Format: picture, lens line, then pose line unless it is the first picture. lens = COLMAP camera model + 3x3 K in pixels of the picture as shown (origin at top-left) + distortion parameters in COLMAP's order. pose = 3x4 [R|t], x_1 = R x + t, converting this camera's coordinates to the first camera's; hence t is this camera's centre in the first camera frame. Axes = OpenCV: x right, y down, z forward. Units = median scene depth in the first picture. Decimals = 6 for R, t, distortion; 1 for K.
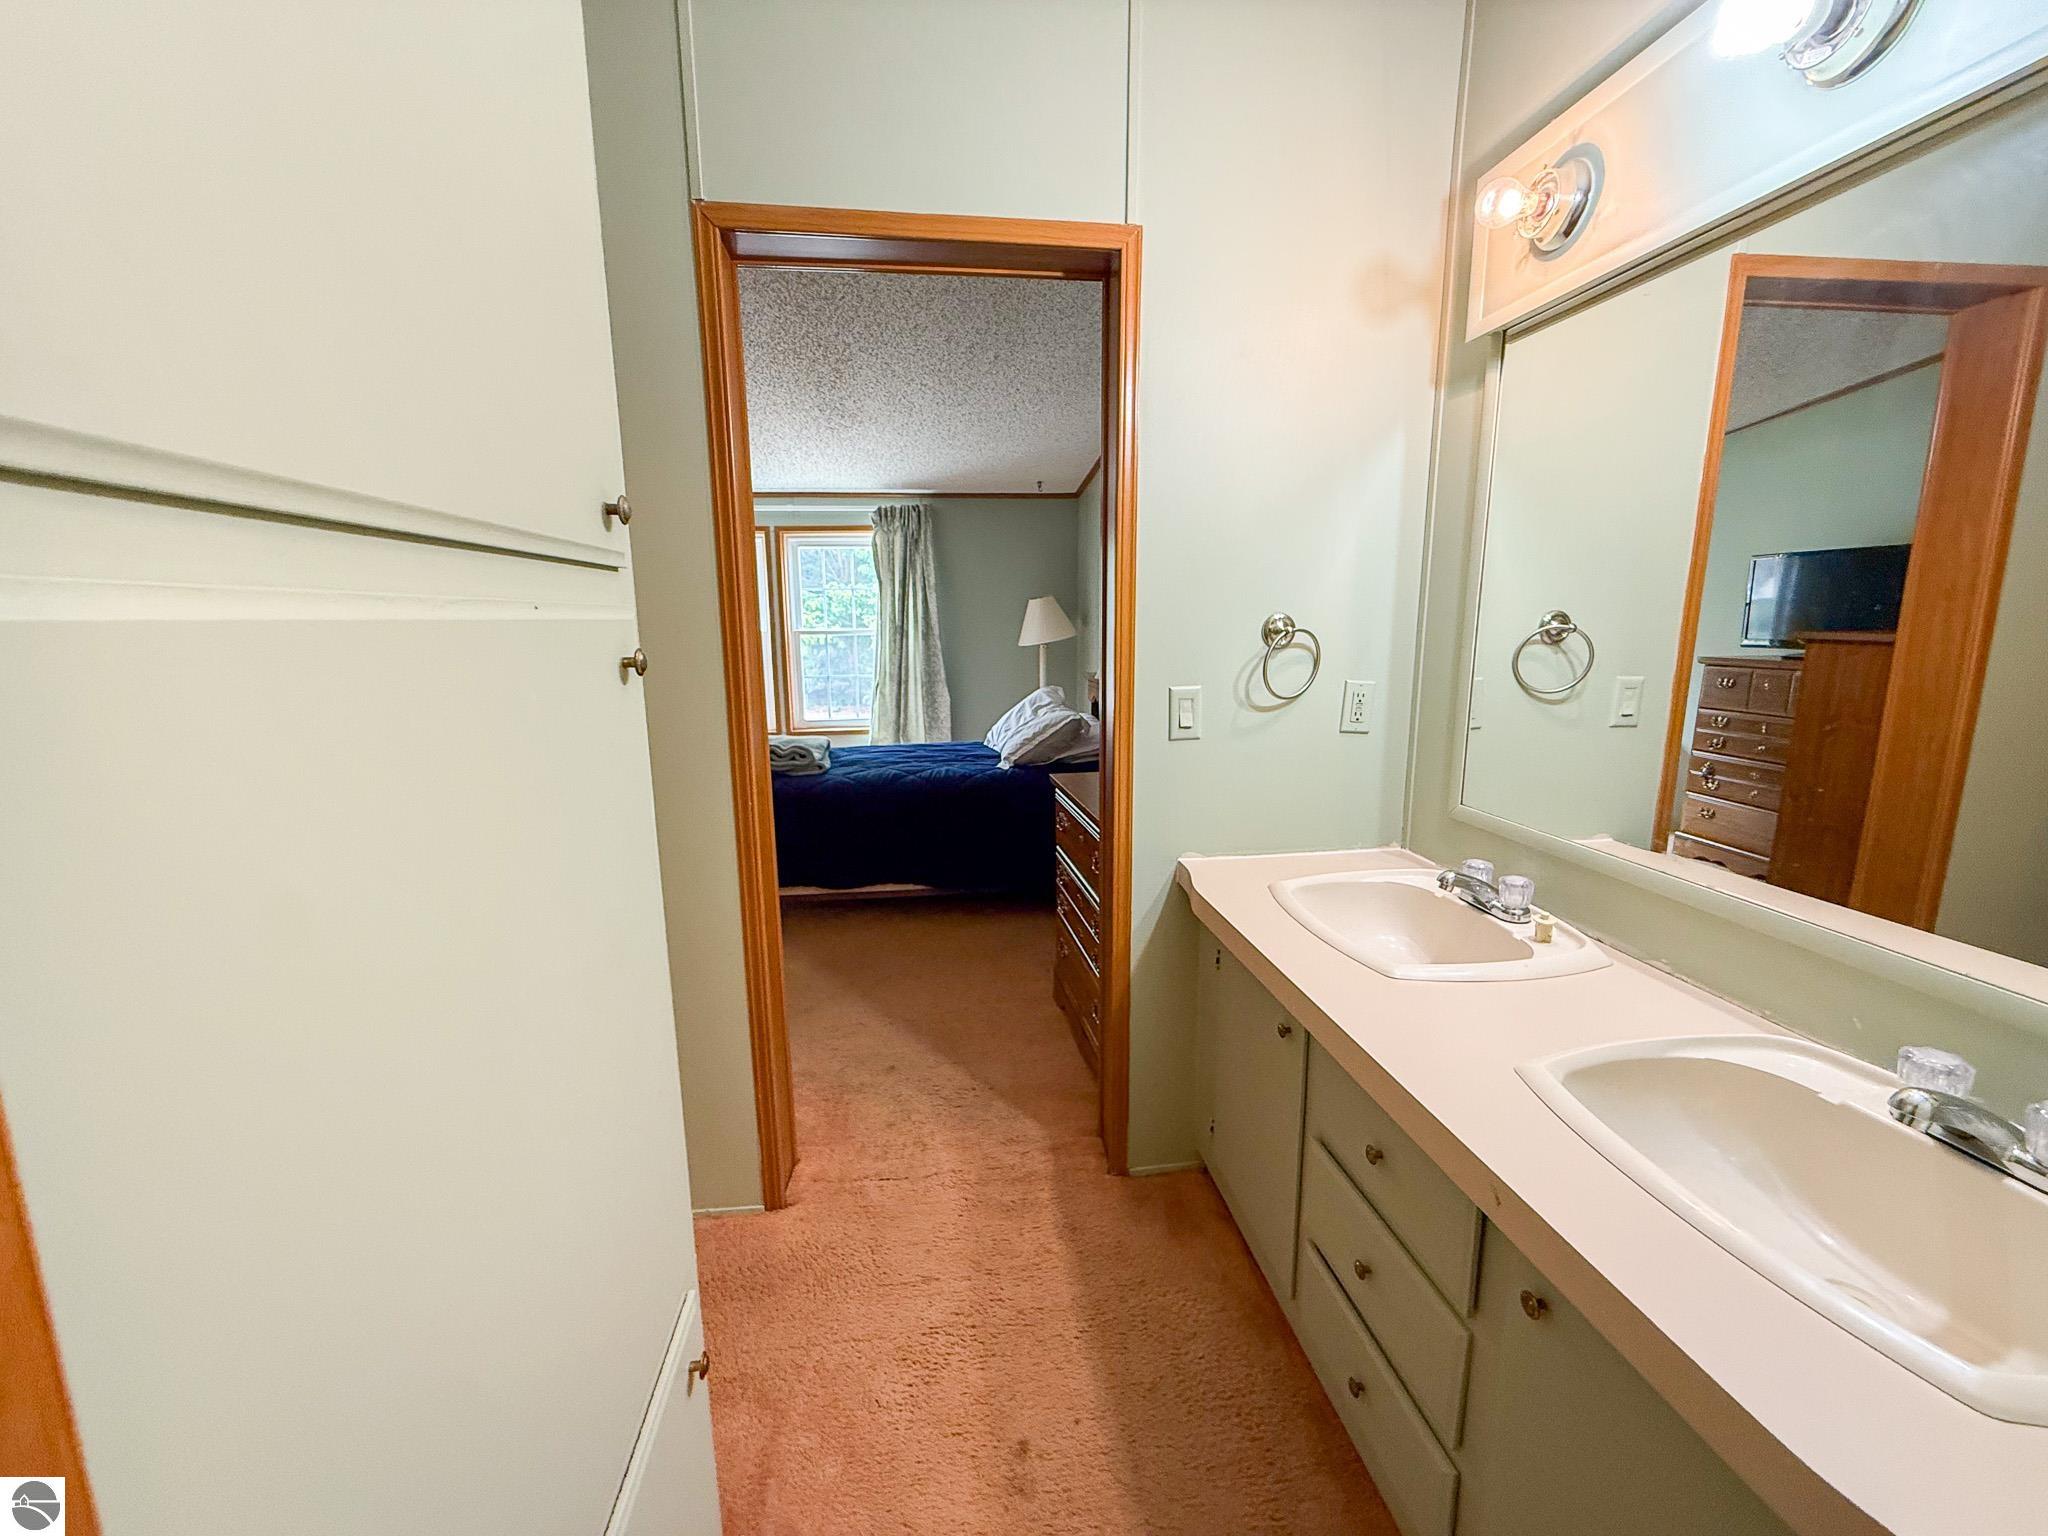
lens RADIAL K [[817.4, 0, 1005.7], [0, 817.4, 769.7], [0, 0, 1]] dist [-0.002613, 0.000484]
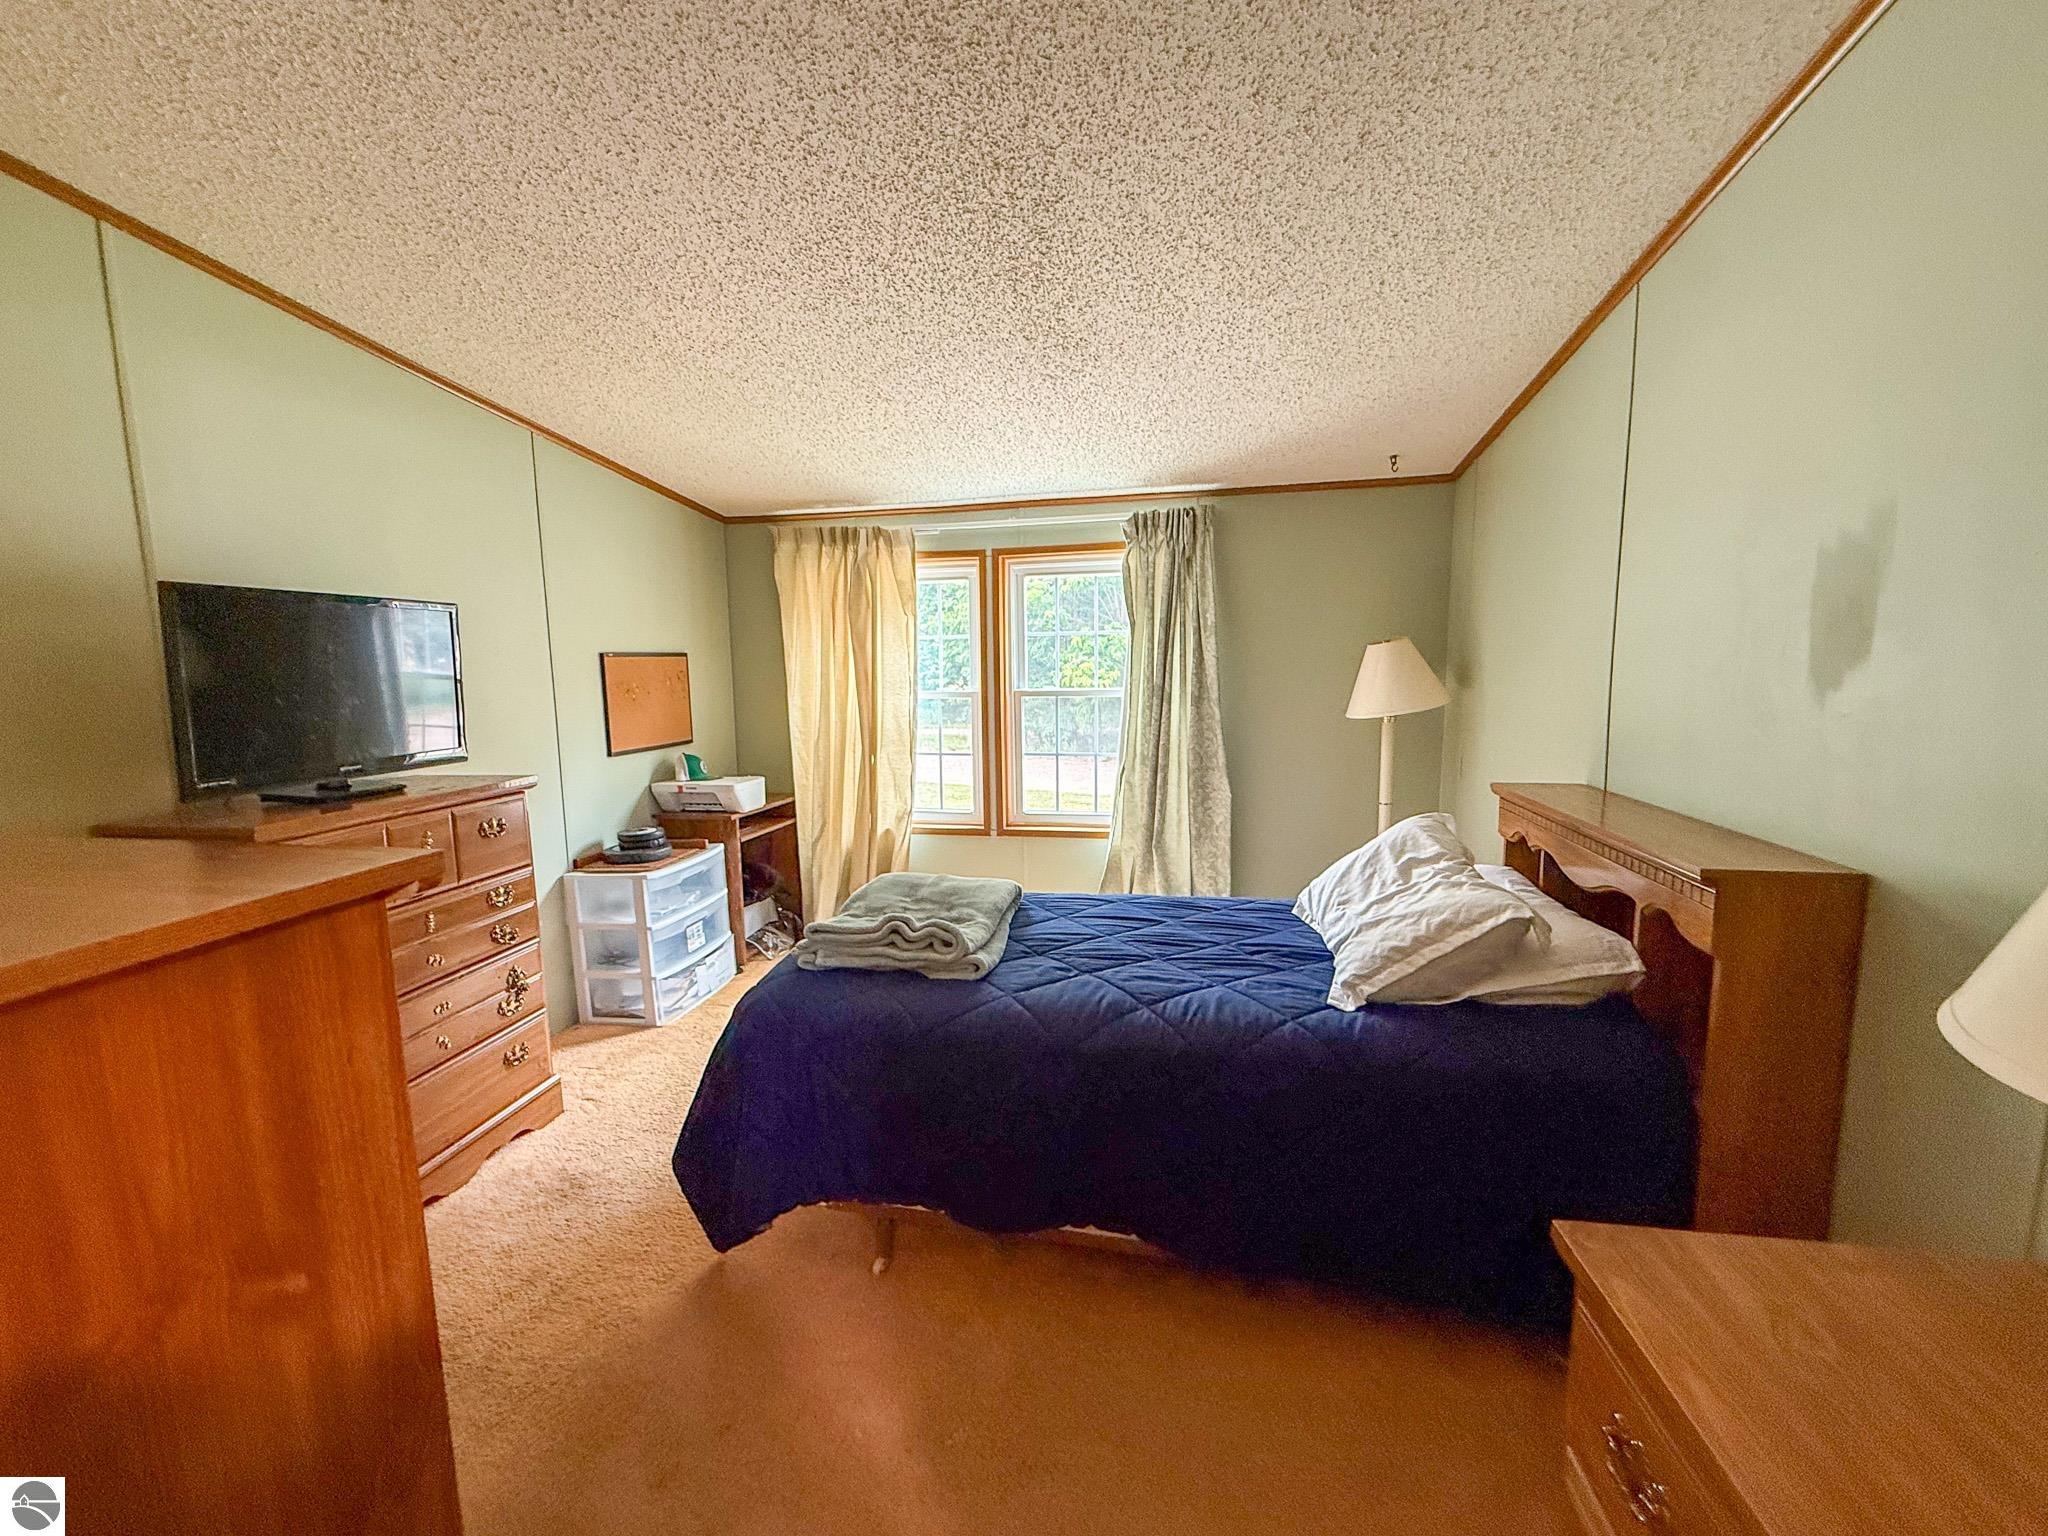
lens RADIAL K [[817.4, 0, 1021.2], [0, 817.4, 770.8], [0, 0, 1]] dist [-0.002613, 0.000484]
pose [[0.949645, 0.035656, -0.311292, -0.024968], [-0.050203, 0.997984, -0.038840, -0.074595], [0.309280, 0.052512, 0.949520, 0.329560]]
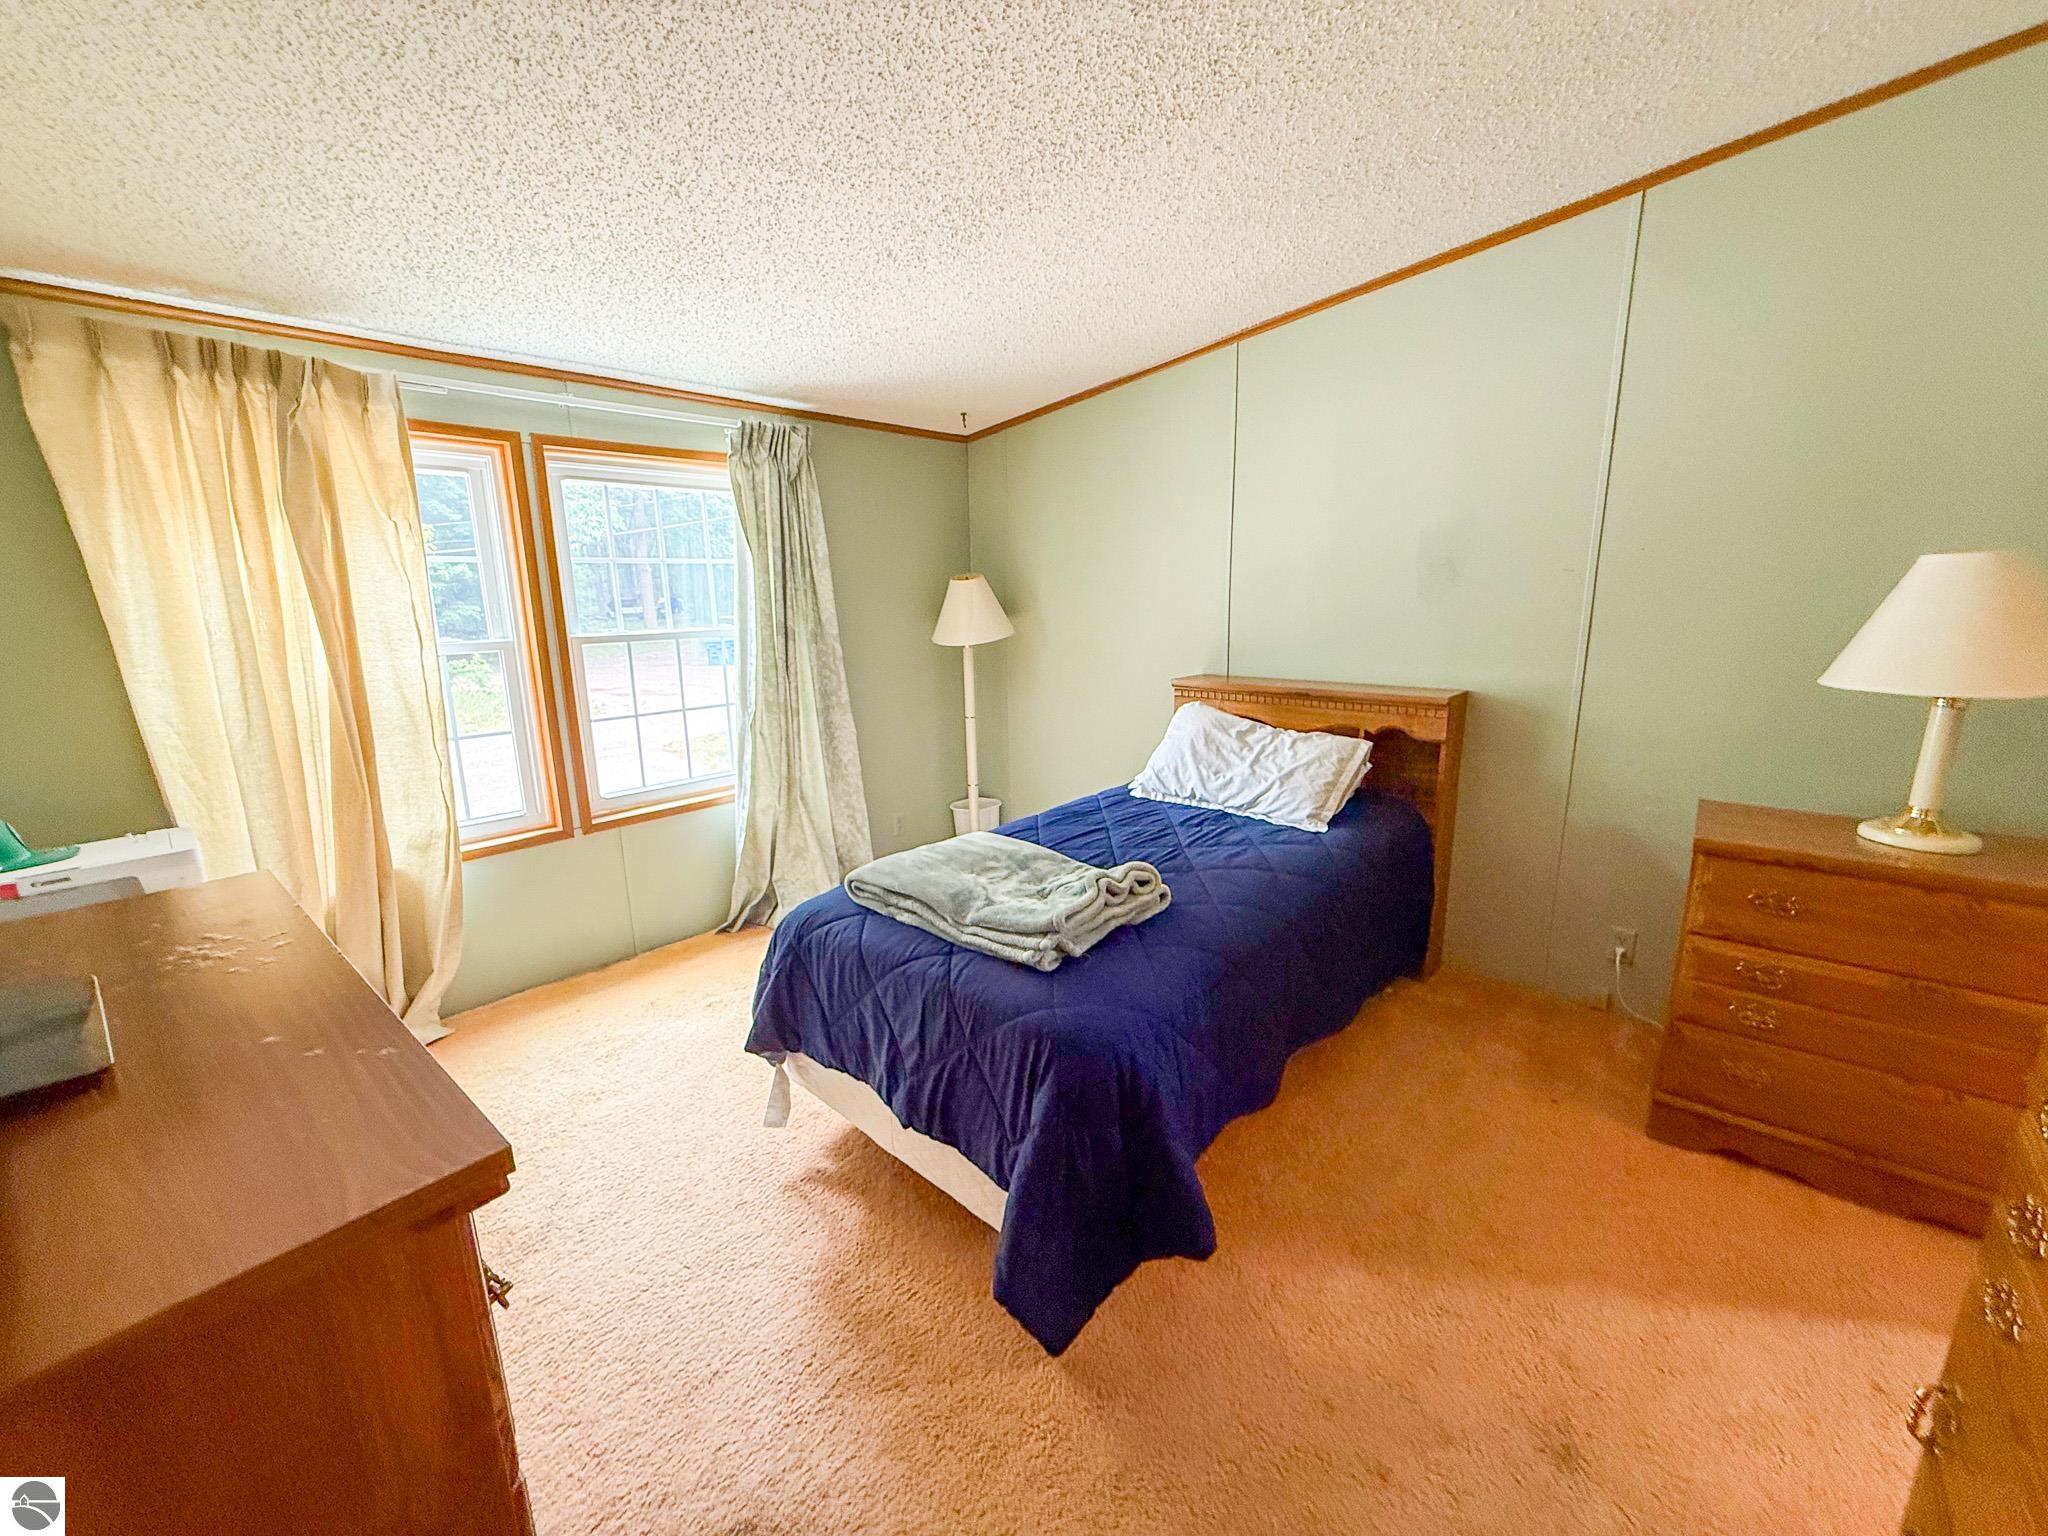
lens RADIAL K [[817.4, 0, 966.3], [0, 817.4, 776.1], [0, 0, 1]] dist [-0.002613, 0.000484]
pose [[0.761191, -0.146048, 0.631869, -0.435625], [0.126873, 0.989022, 0.075759, -0.092078], [-0.635997, 0.022500, 0.771364, 0.443762]]
